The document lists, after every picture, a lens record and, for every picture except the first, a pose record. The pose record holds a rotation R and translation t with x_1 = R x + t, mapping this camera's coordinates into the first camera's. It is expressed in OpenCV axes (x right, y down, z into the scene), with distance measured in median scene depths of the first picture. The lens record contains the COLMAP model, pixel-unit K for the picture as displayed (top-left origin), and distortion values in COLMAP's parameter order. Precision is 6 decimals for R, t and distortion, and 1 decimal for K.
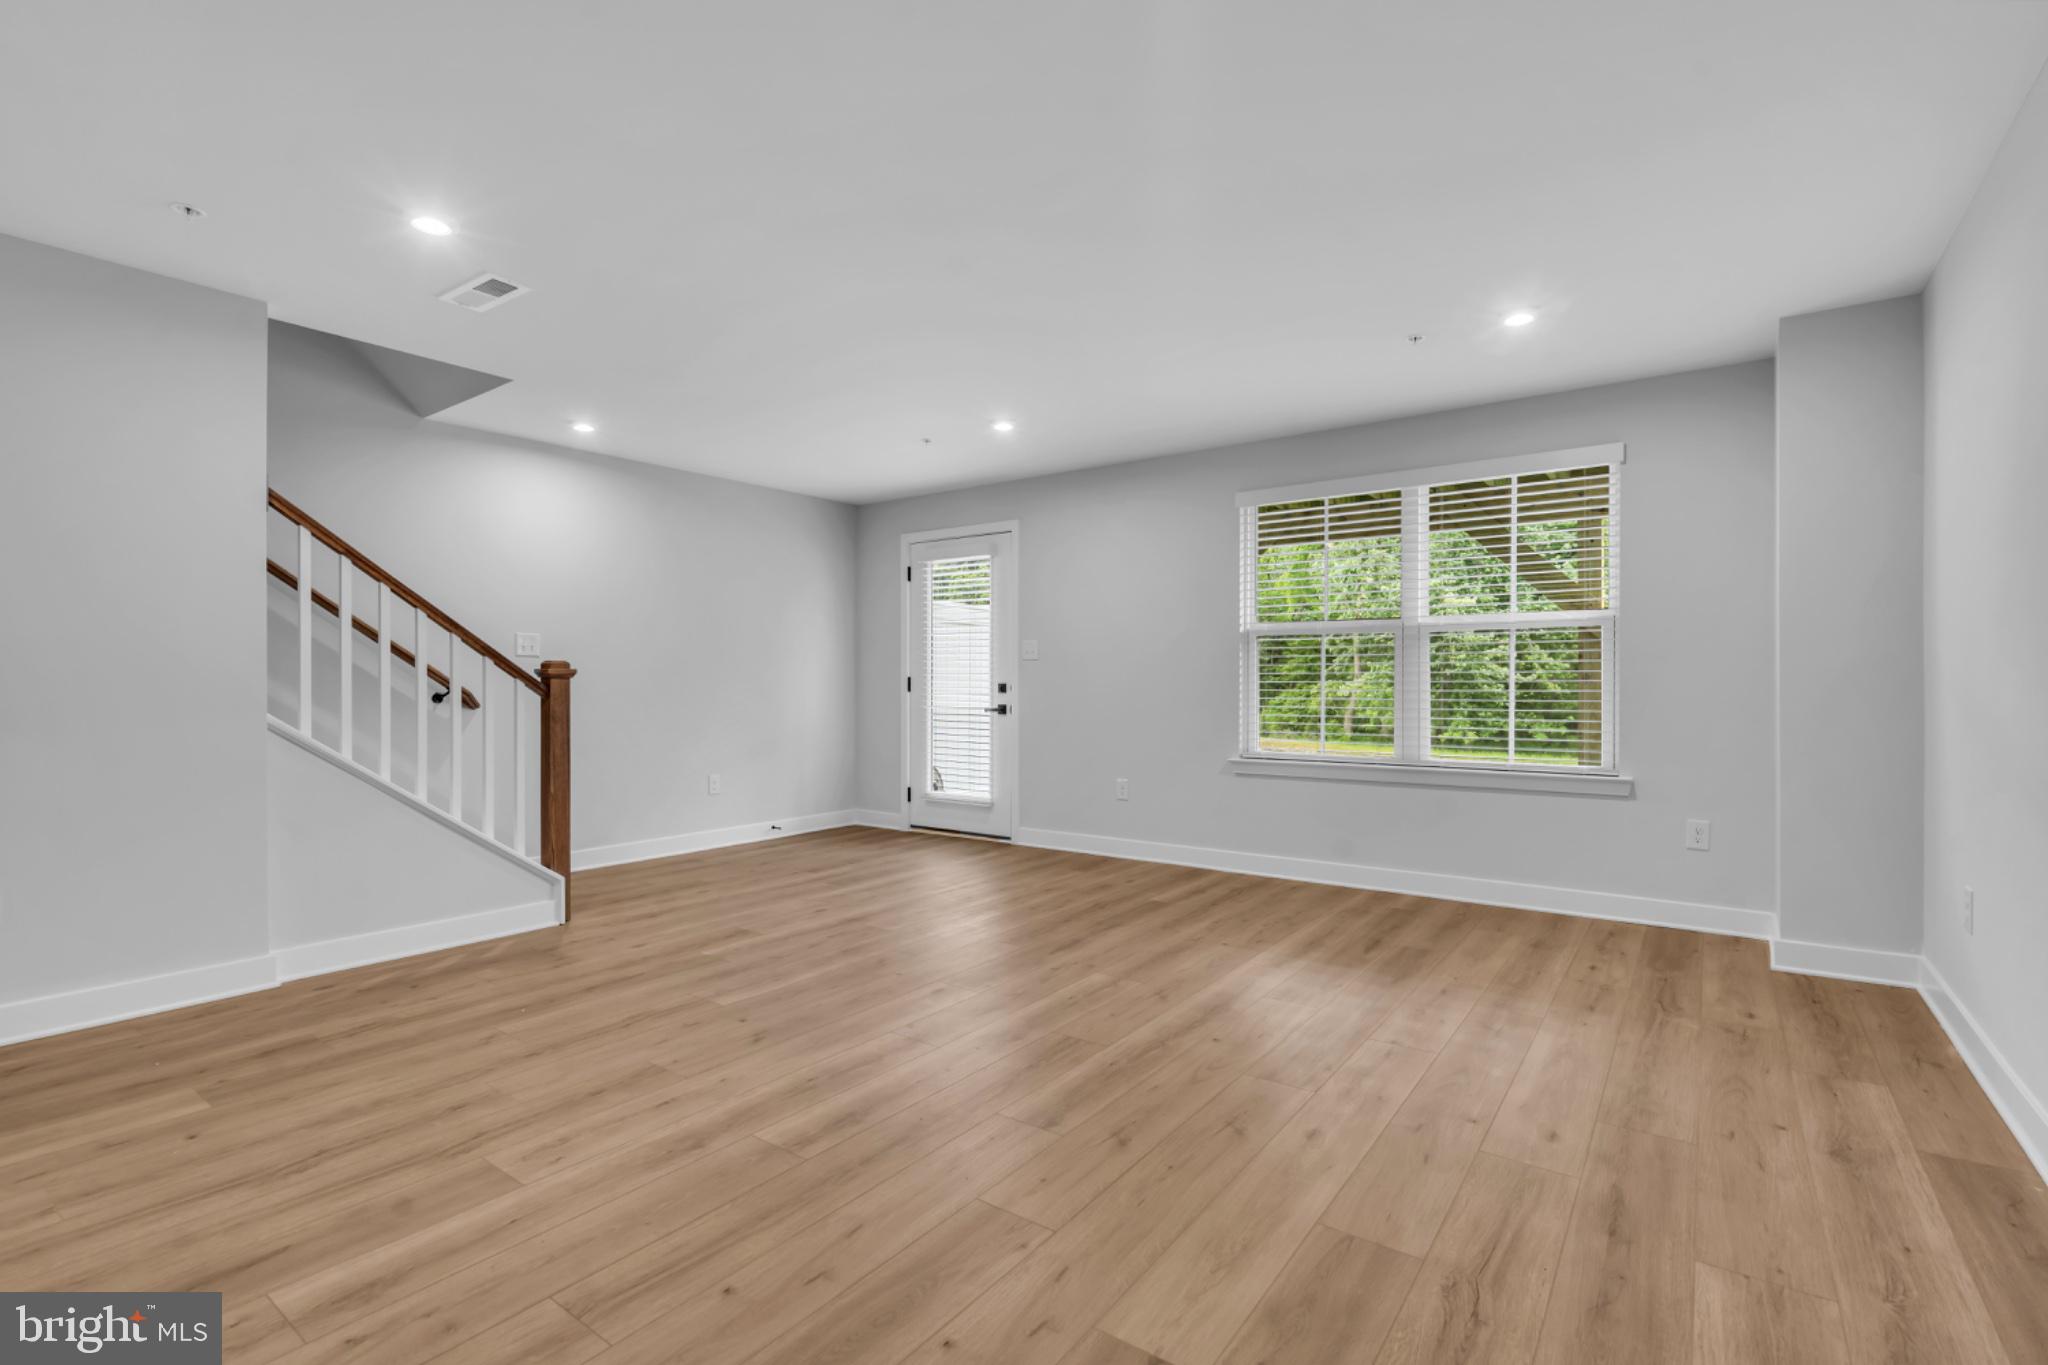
lens RADIAL K [[923.9, 0, 1032.7], [0, 923.9, 681.4], [0, 0, 1]] dist [-0.005794, -0.000394]
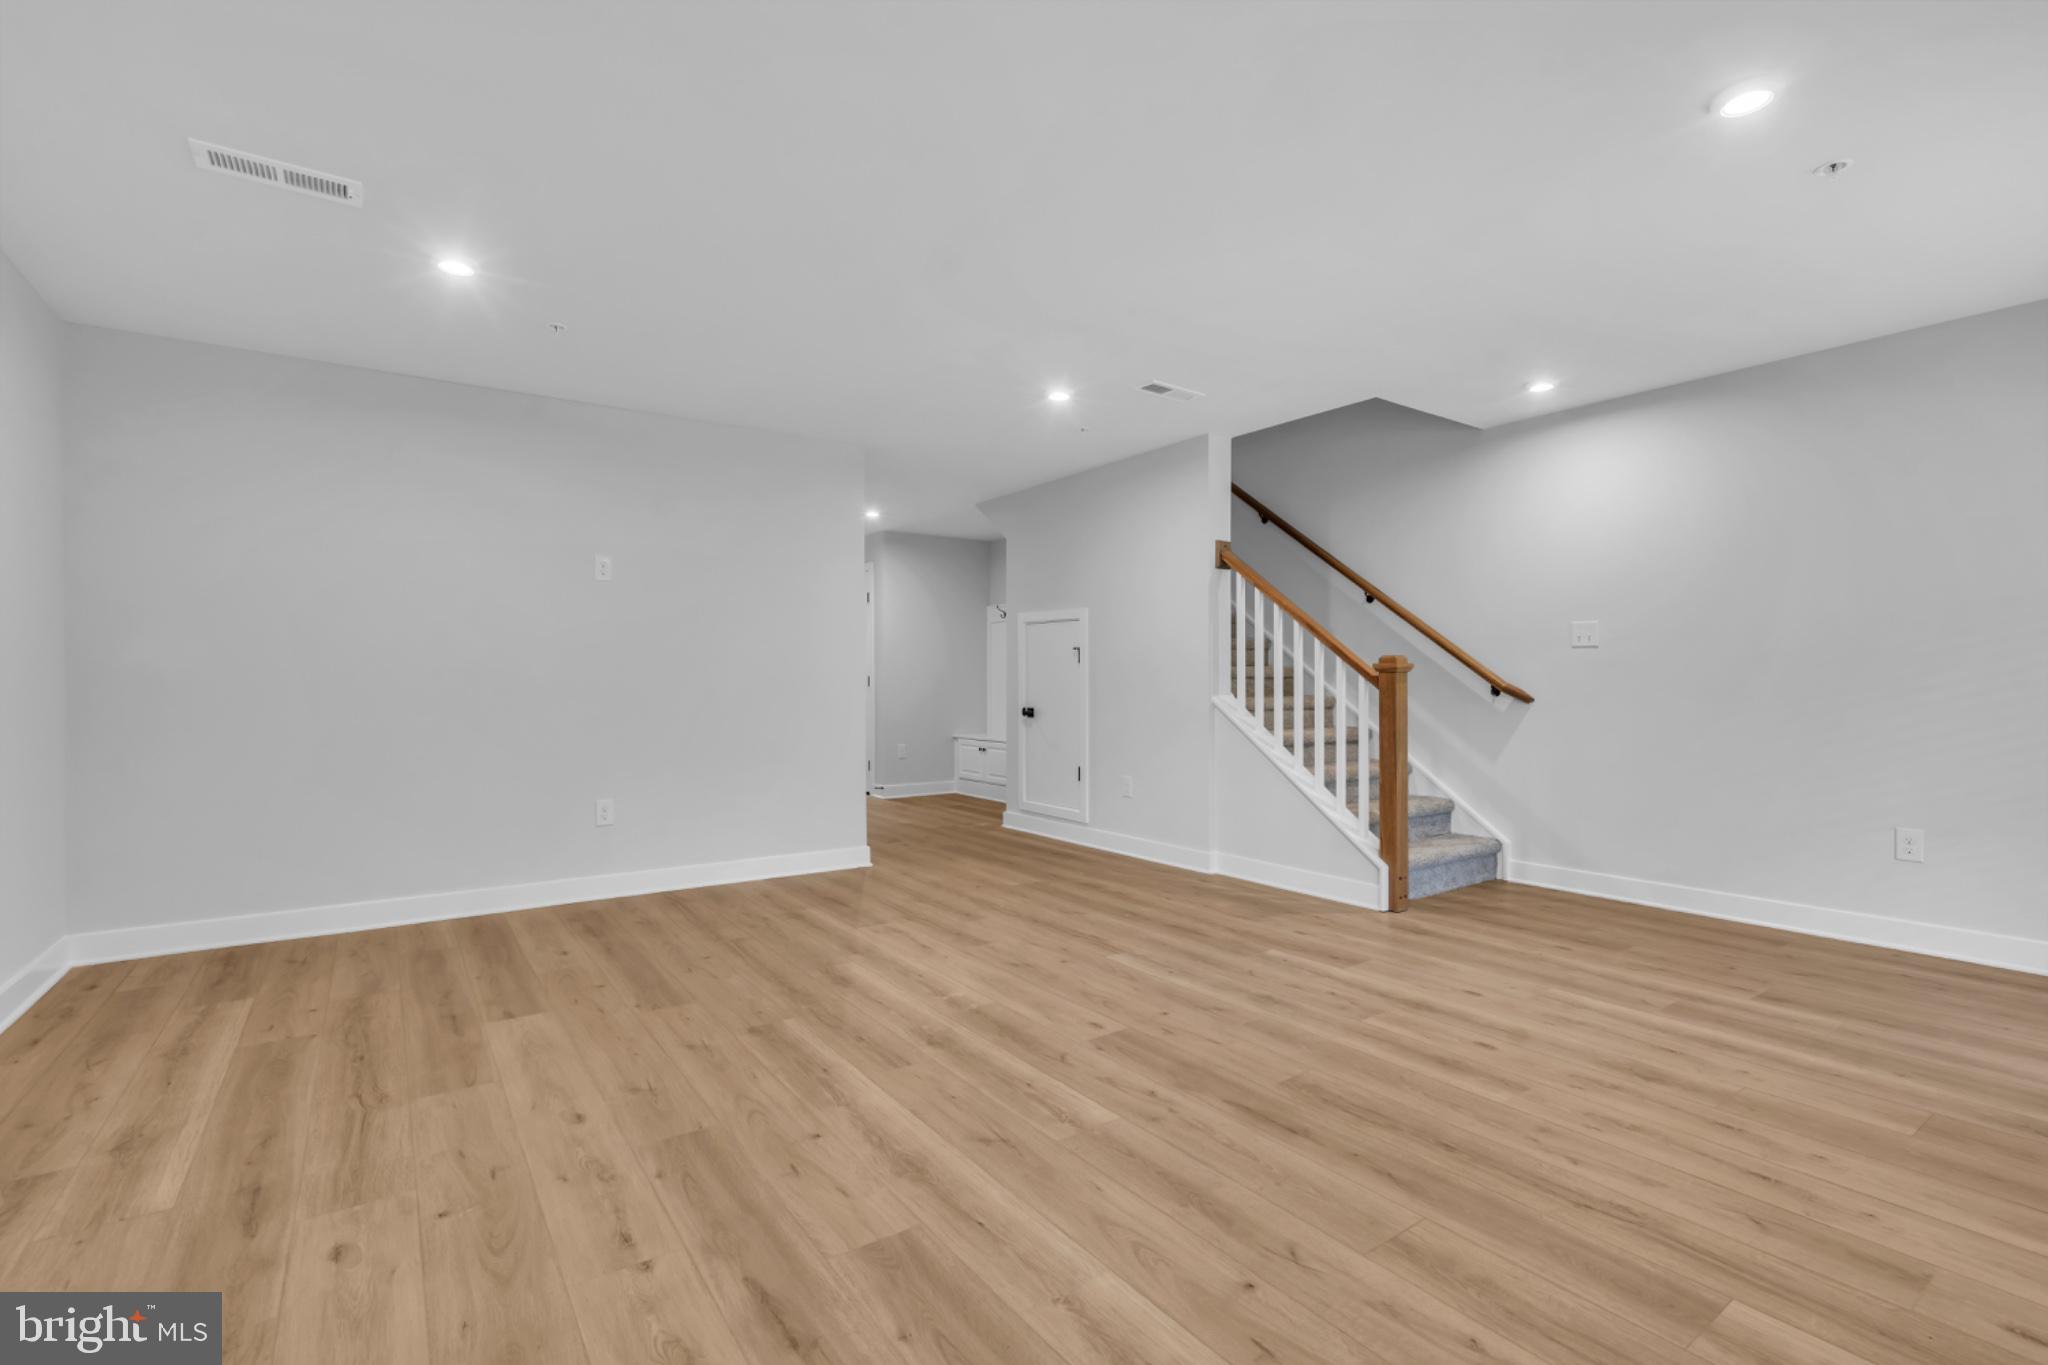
lens RADIAL K [[923.9, 0, 1033.3], [0, 923.9, 684.6], [0, 0, 1]] dist [-0.005794, -0.000394]
pose [[-0.317343, 0.003808, -0.948303, 0.738795], [0.005813, 0.999981, 0.002070, 0.006914], [0.948293, -0.004856, -0.317359, 1.199682]]
